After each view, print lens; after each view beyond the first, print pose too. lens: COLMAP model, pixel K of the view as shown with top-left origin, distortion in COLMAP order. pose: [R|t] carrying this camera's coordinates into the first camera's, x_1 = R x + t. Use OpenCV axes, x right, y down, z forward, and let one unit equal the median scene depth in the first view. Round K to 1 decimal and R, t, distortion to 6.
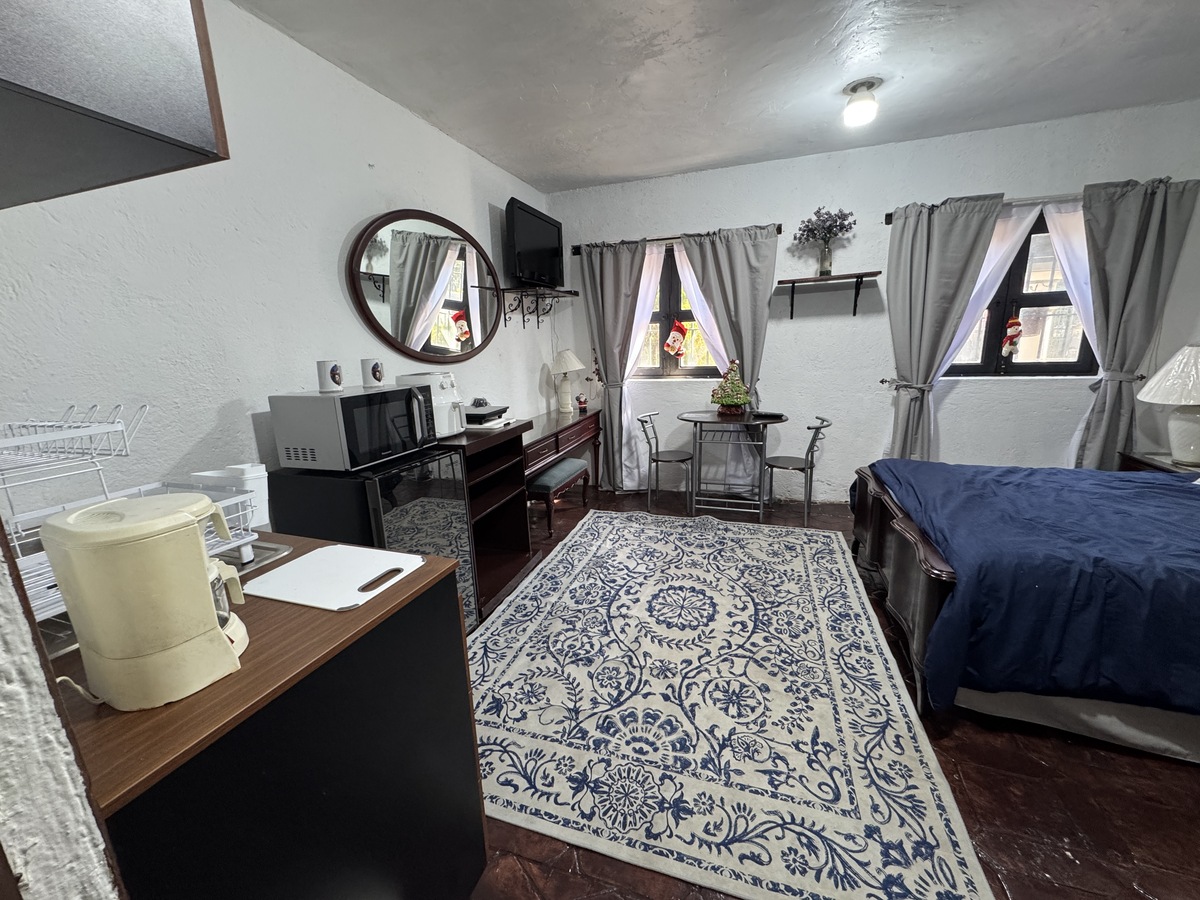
lens RADIAL K [[479.9, 0, 598.8], [0, 479.9, 449.0], [0, 0, 1]] dist [-0.002930, 0.000458]
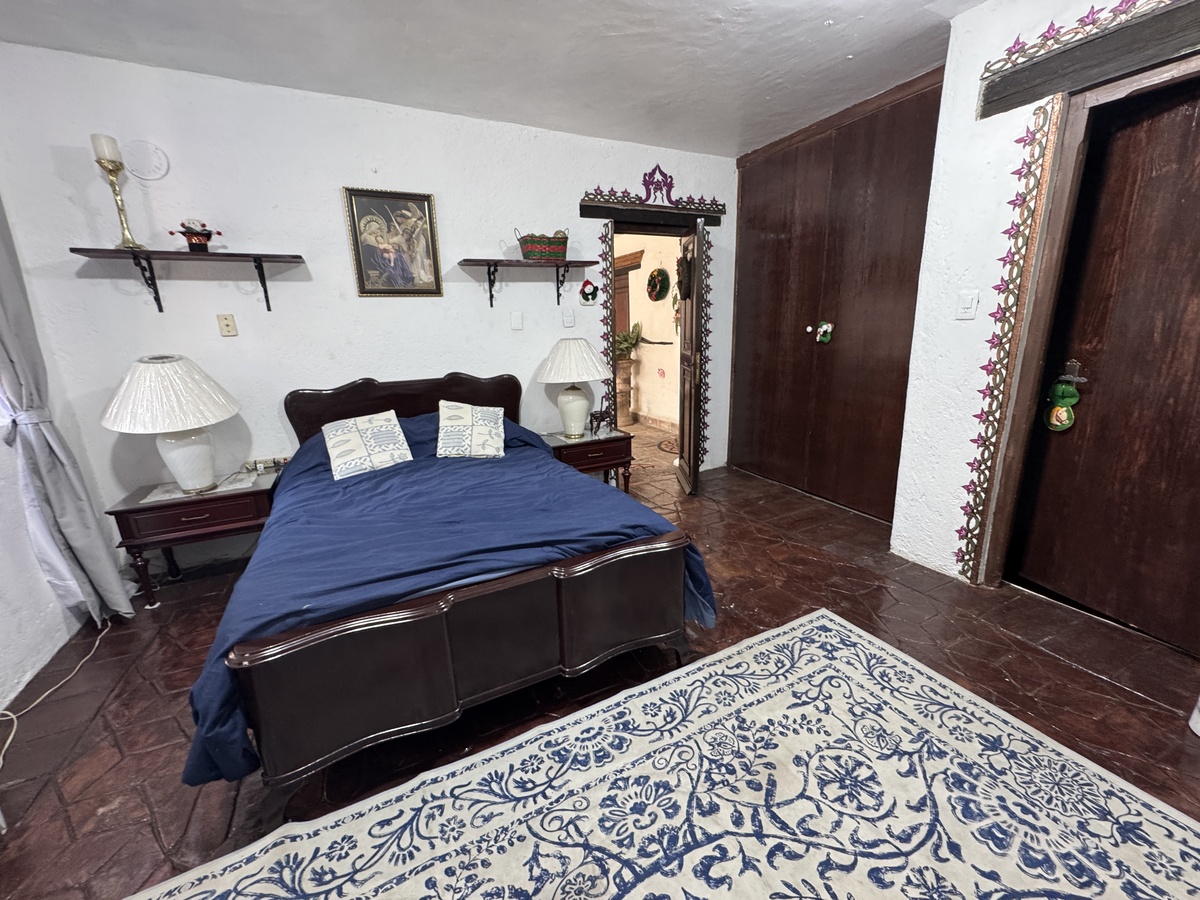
lens RADIAL K [[479.9, 0, 598.8], [0, 479.9, 449.0], [0, 0, 1]] dist [-0.002930, 0.000458]
pose [[-0.707538, -0.120943, 0.696249, 0.069902], [0.208323, 0.905766, 0.369039, -0.239217], [-0.675271, 0.406154, -0.615669, 1.111266]]
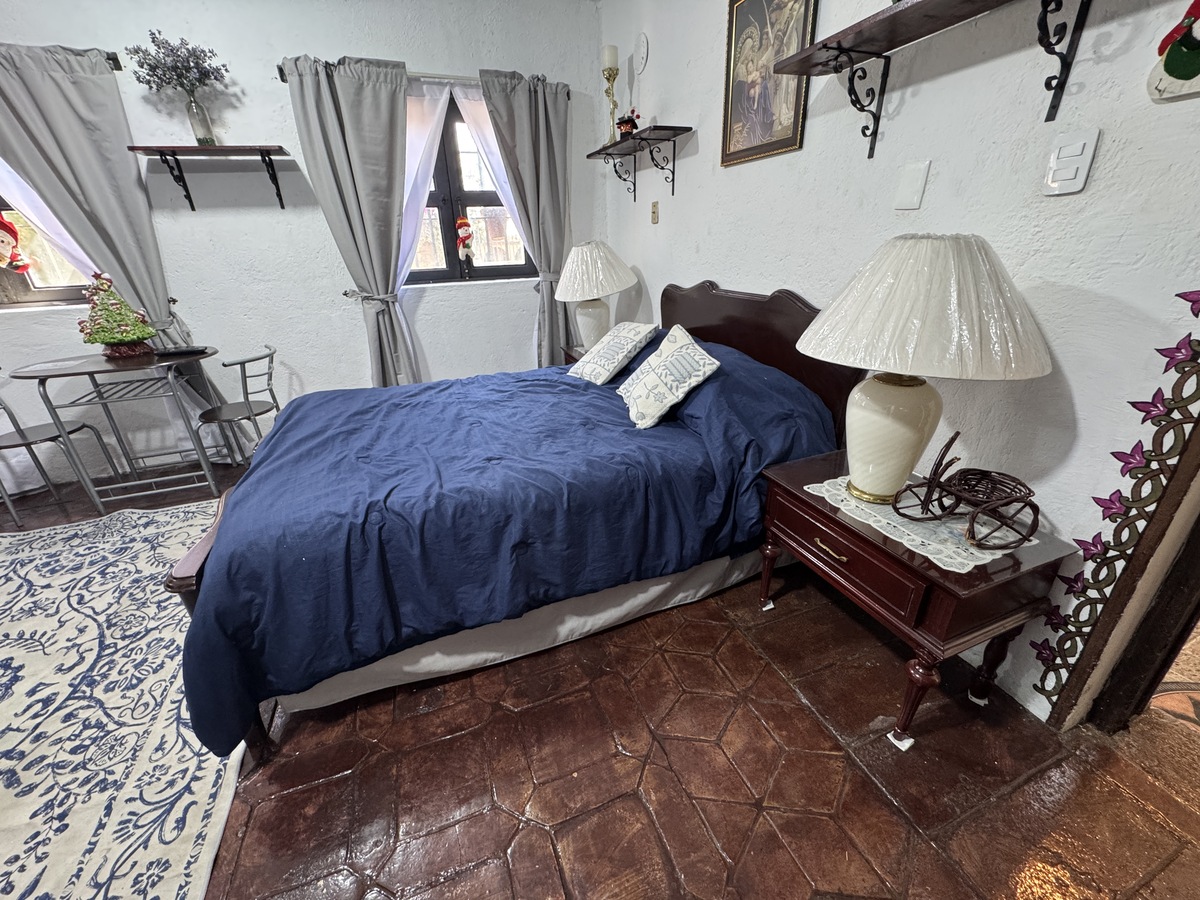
lens RADIAL K [[479.9, 0, 598.8], [0, 479.9, 449.0], [0, 0, 1]] dist [-0.002930, 0.000458]
pose [[0.764965, -0.249356, 0.593844, 0.522663], [0.145690, 0.965108, 0.217579, 0.006557], [-0.627378, -0.079923, 0.774603, 0.059493]]
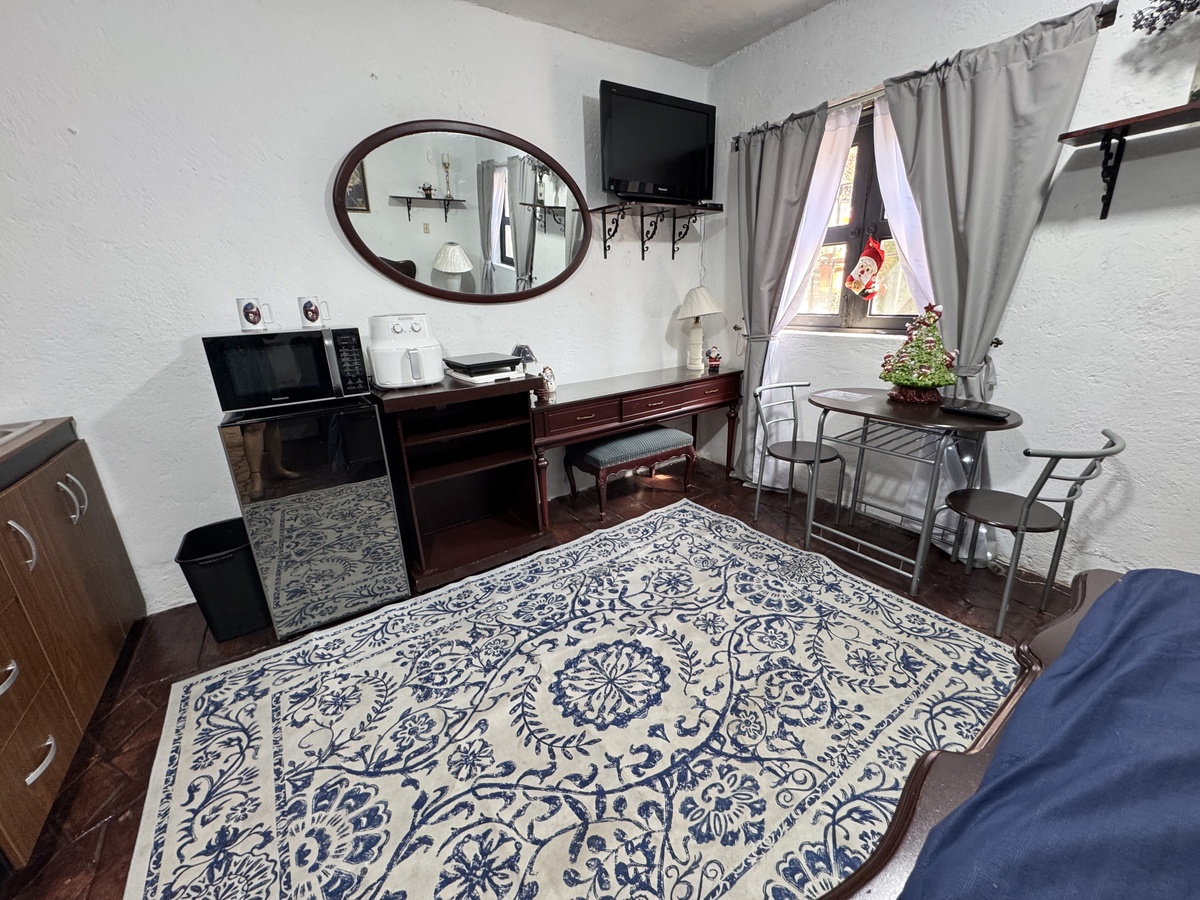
lens RADIAL K [[479.9, 0, 598.8], [0, 479.9, 449.0], [0, 0, 1]] dist [-0.002930, 0.000458]
pose [[0.795397, 0.190138, -0.575492, 0.476256], [-0.120385, 0.980161, 0.157451, -0.091439], [0.594013, -0.055955, 0.802507, 0.459360]]
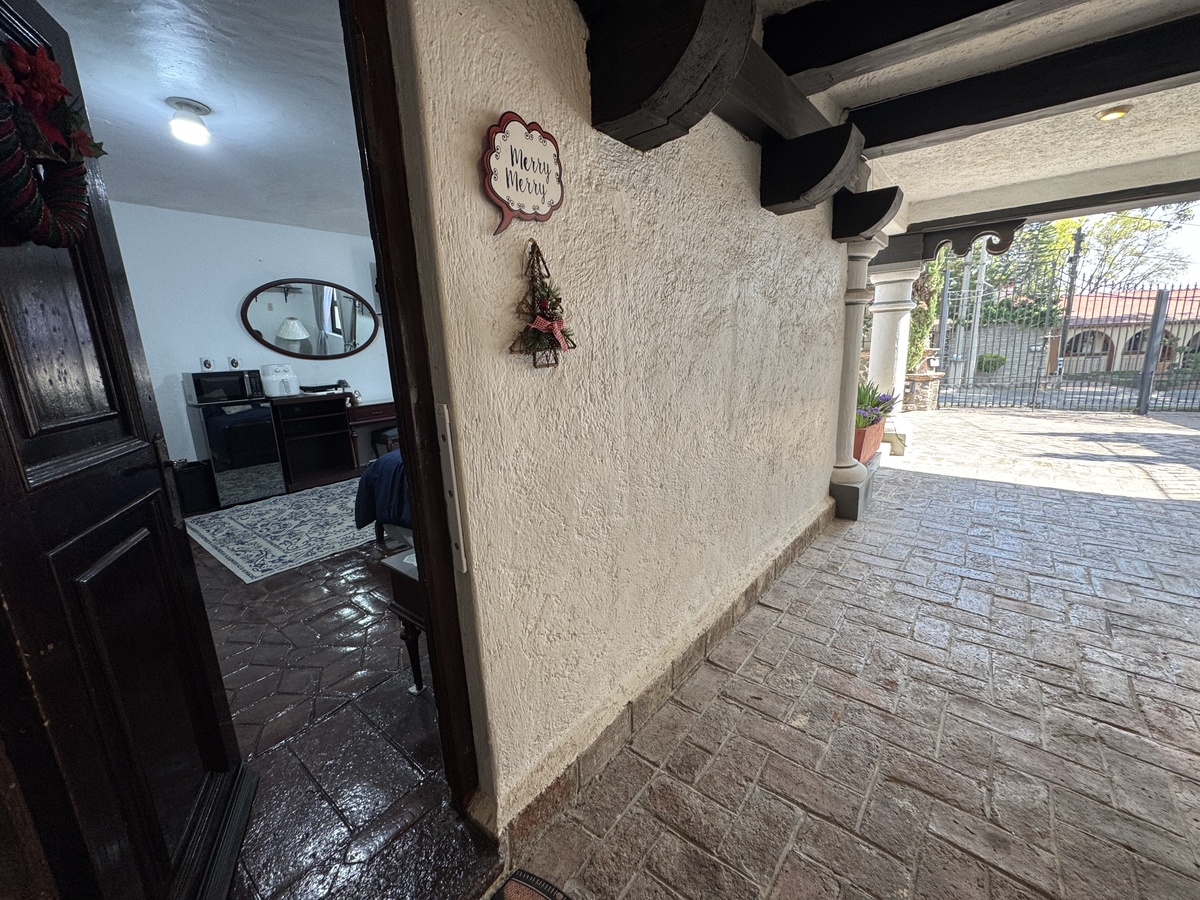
lens RADIAL K [[479.9, 0, 598.8], [0, 479.9, 449.0], [0, 0, 1]] dist [-0.002930, 0.000458]
pose [[0.937676, 0.067922, -0.340809, 1.485777], [-0.065719, 0.997675, 0.018018, 0.062896], [0.341241, 0.005503, 0.939960, -0.372815]]
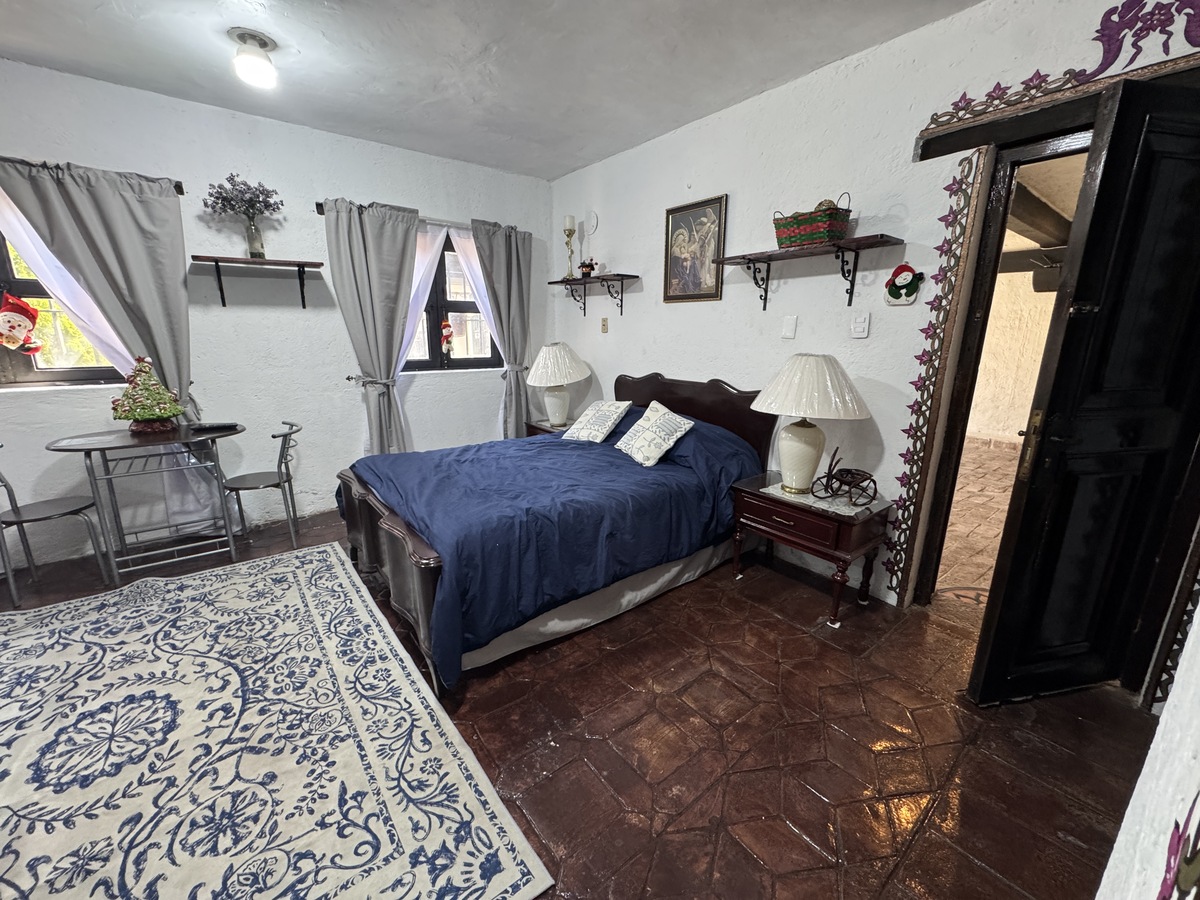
lens RADIAL K [[479.9, 0, 598.8], [0, 479.9, 449.0], [0, 0, 1]] dist [-0.002930, 0.000458]
pose [[0.546983, -0.160792, 0.821557, 0.063911], [0.155911, 0.983777, 0.088737, -0.009486], [-0.822497, 0.079553, 0.563179, 0.058326]]
